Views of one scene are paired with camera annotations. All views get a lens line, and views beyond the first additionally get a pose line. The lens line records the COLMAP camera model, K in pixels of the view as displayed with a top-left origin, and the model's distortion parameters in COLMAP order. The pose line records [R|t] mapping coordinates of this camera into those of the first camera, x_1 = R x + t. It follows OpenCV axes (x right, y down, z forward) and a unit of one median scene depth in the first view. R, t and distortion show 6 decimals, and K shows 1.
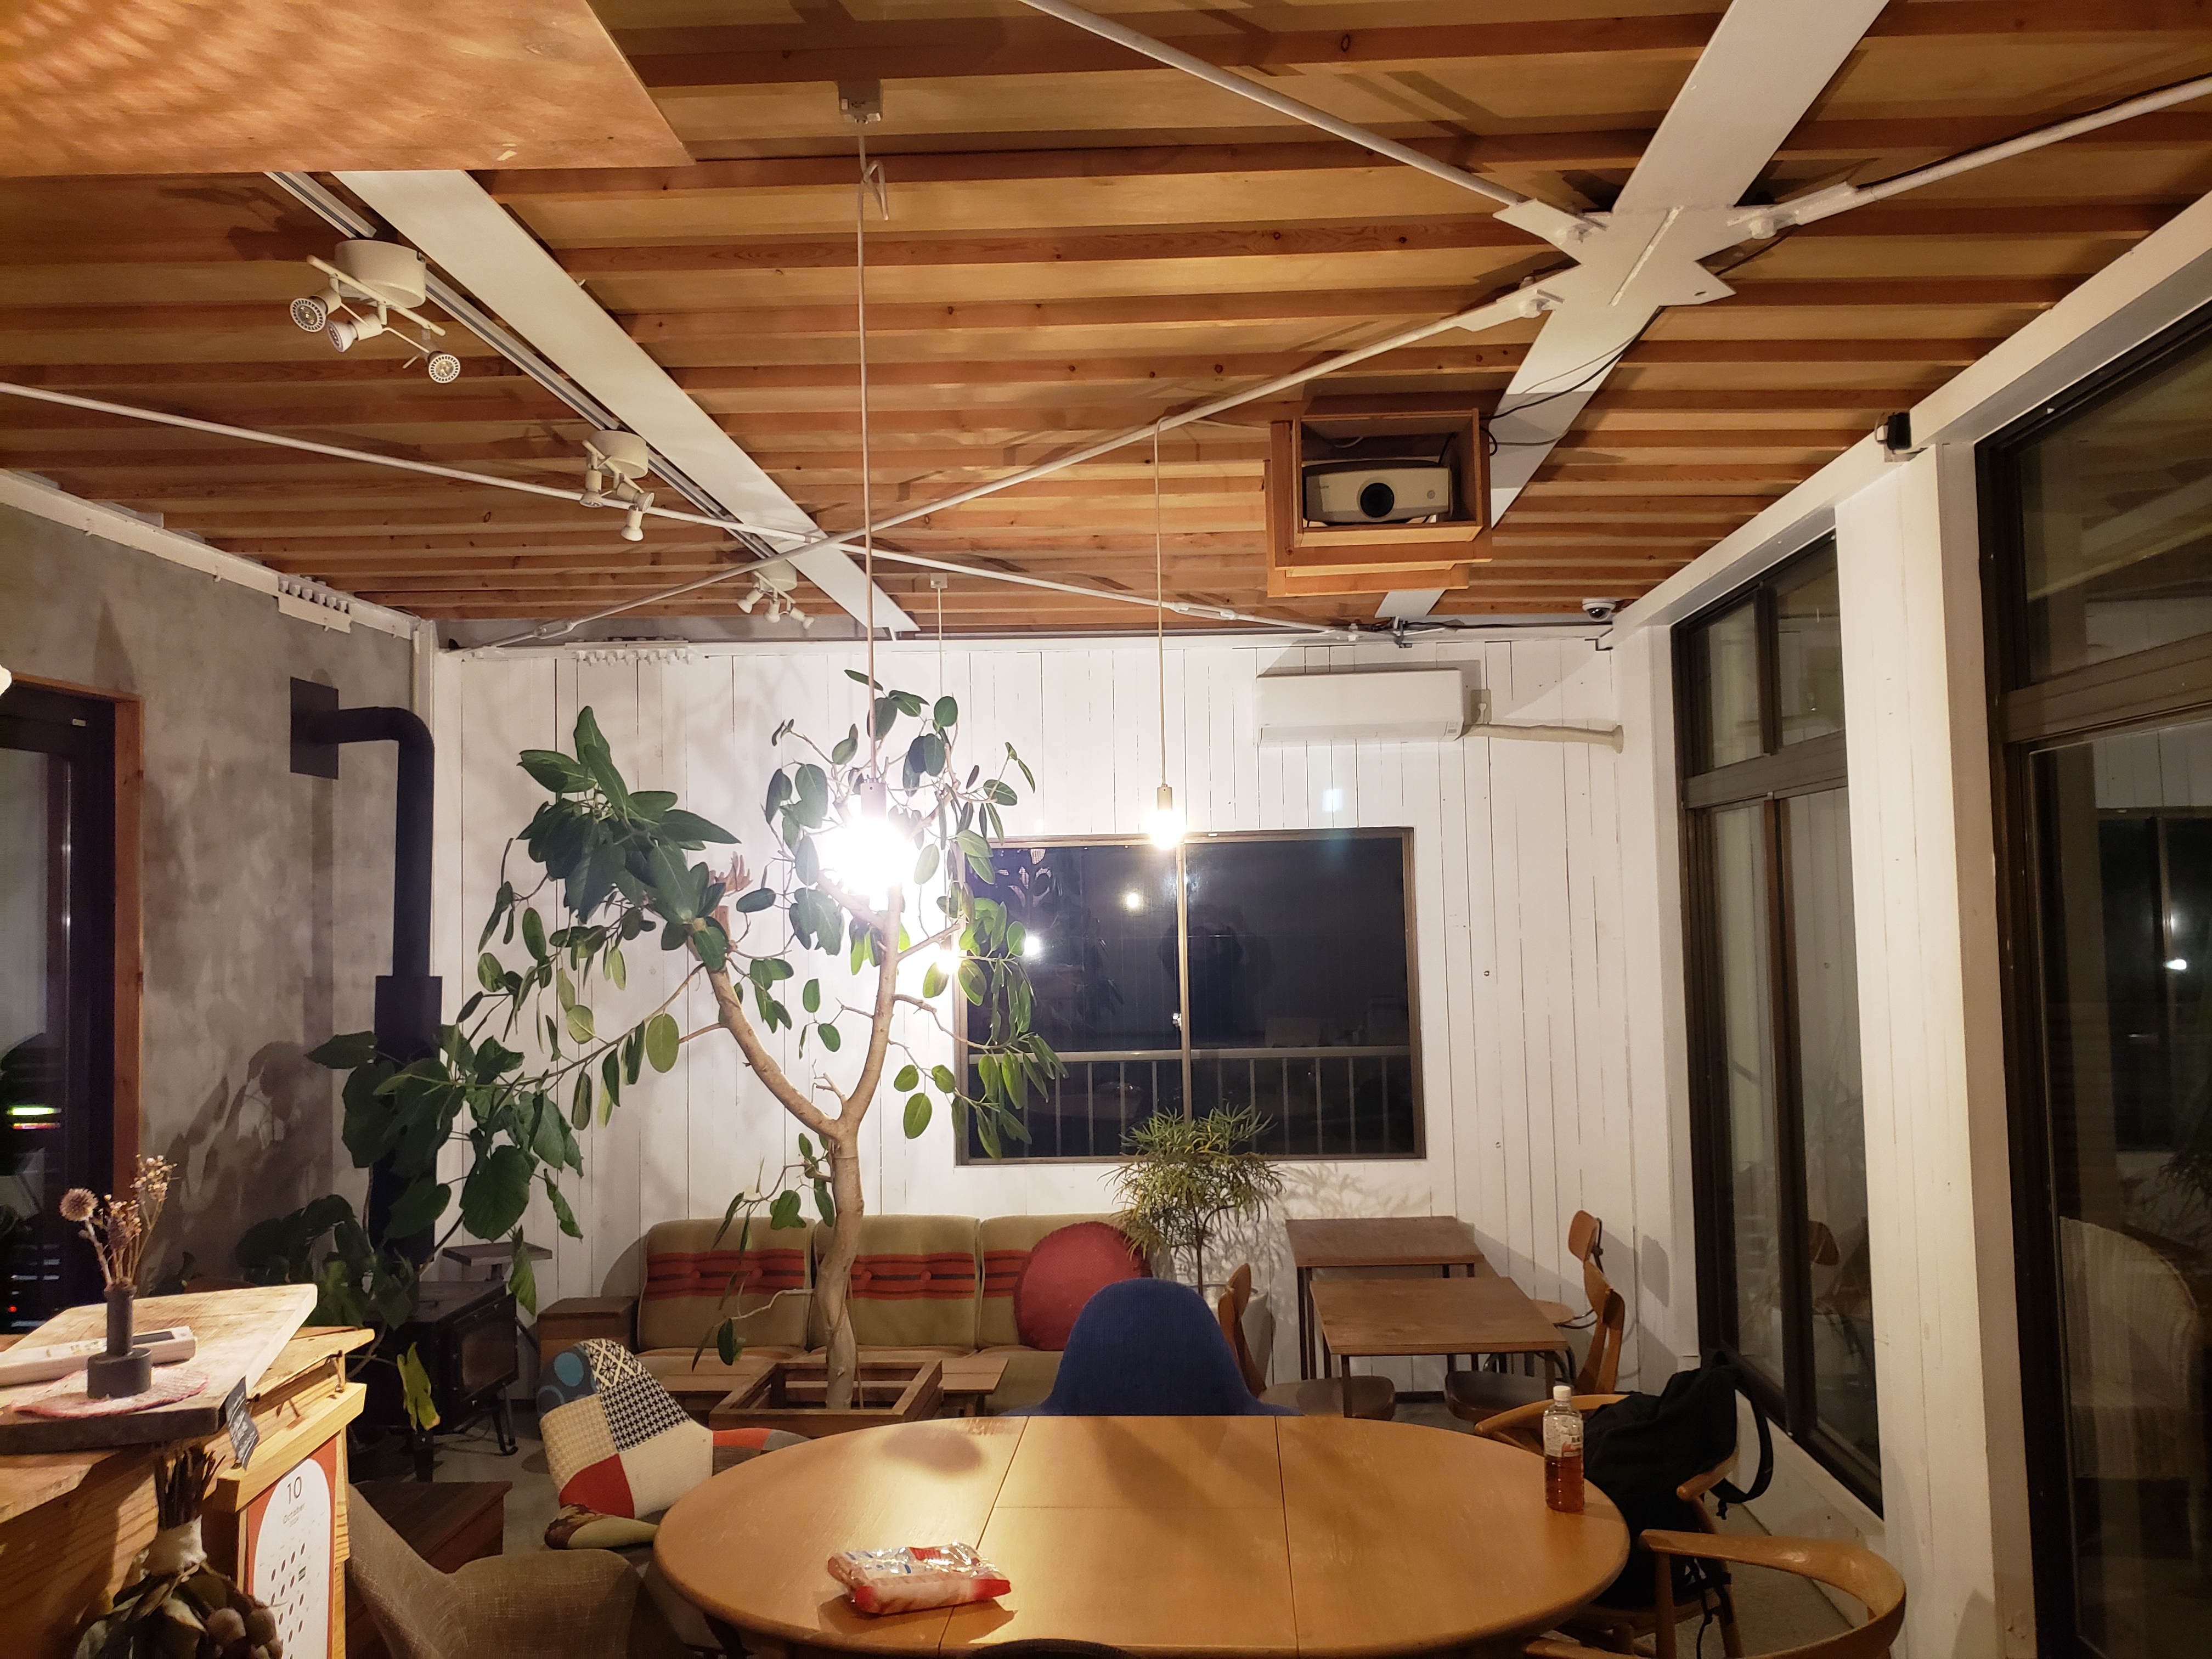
lens RADIAL K [[1721.1, 0, 1101.9], [0, 1721.1, 826.8], [0, 0, 1]] dist [0.021674, -0.014508]
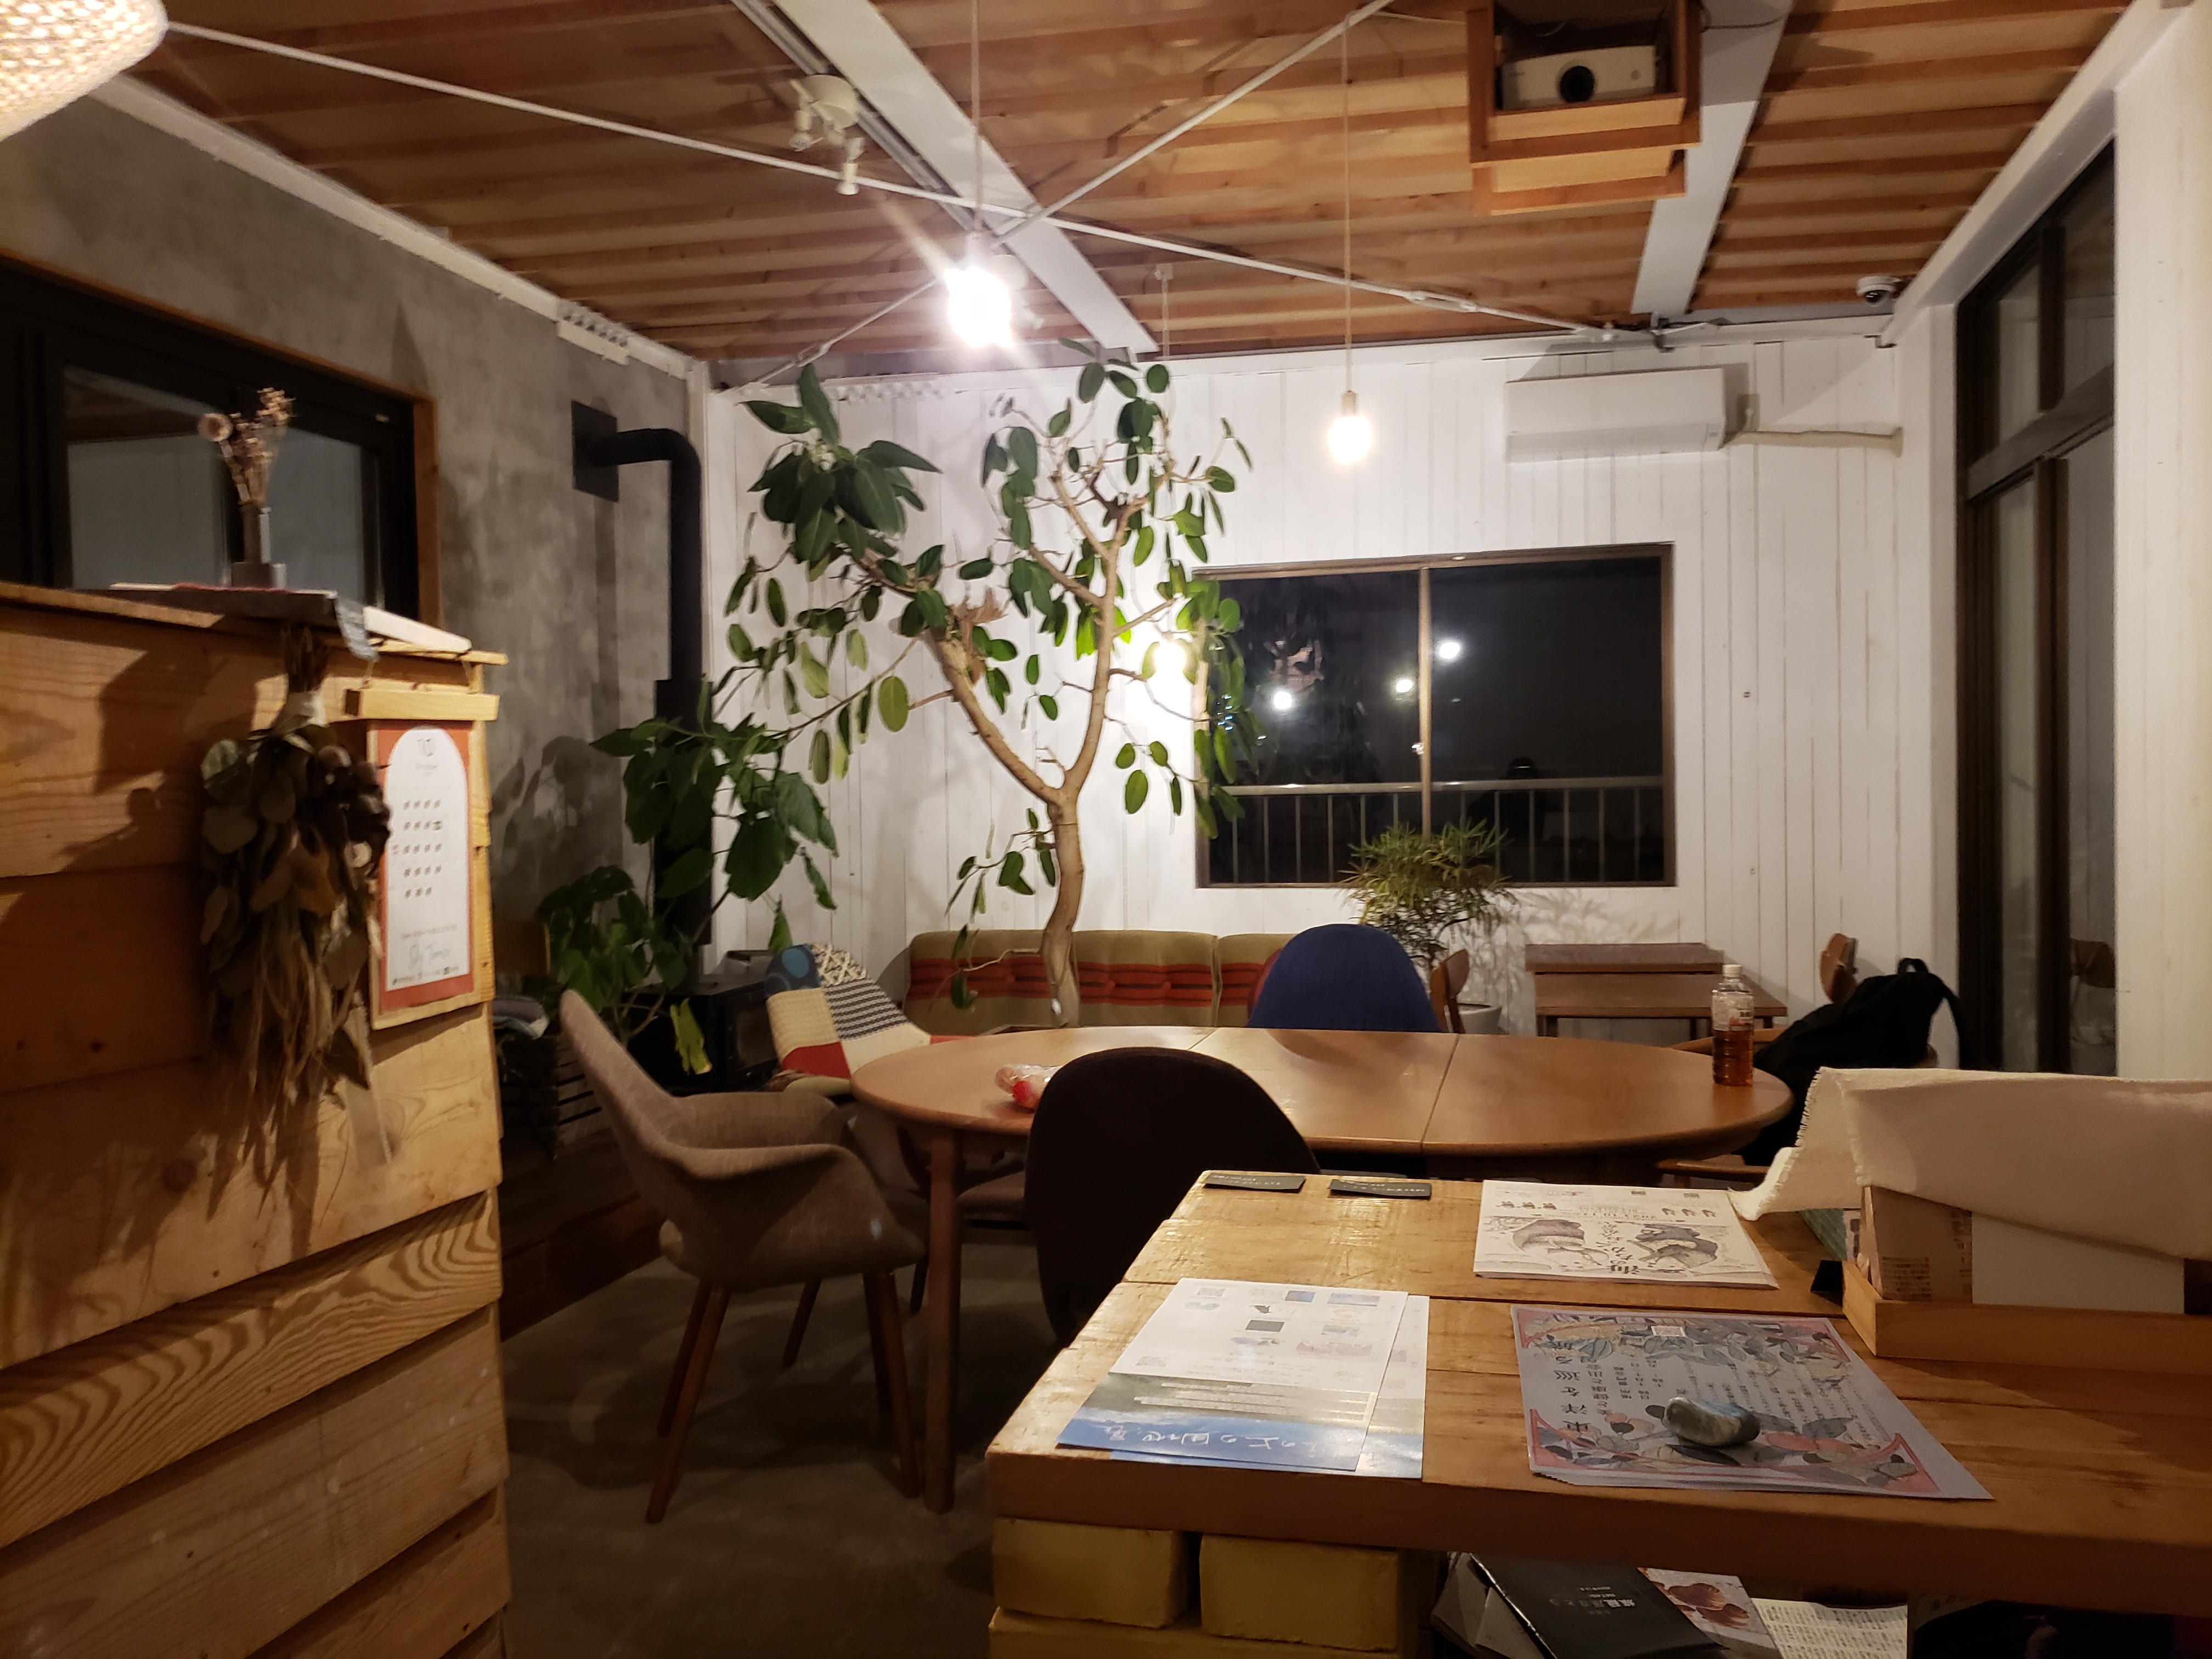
lens RADIAL K [[1721.1, 0, 1115.4], [0, 1721.1, 827.9], [0, 0, 1]] dist [0.021674, -0.014508]
pose [[0.985246, 0.012131, -0.170716, 0.051474], [0.001761, 0.996714, 0.080987, 0.097849], [0.171137, -0.080093, 0.981986, -0.015154]]
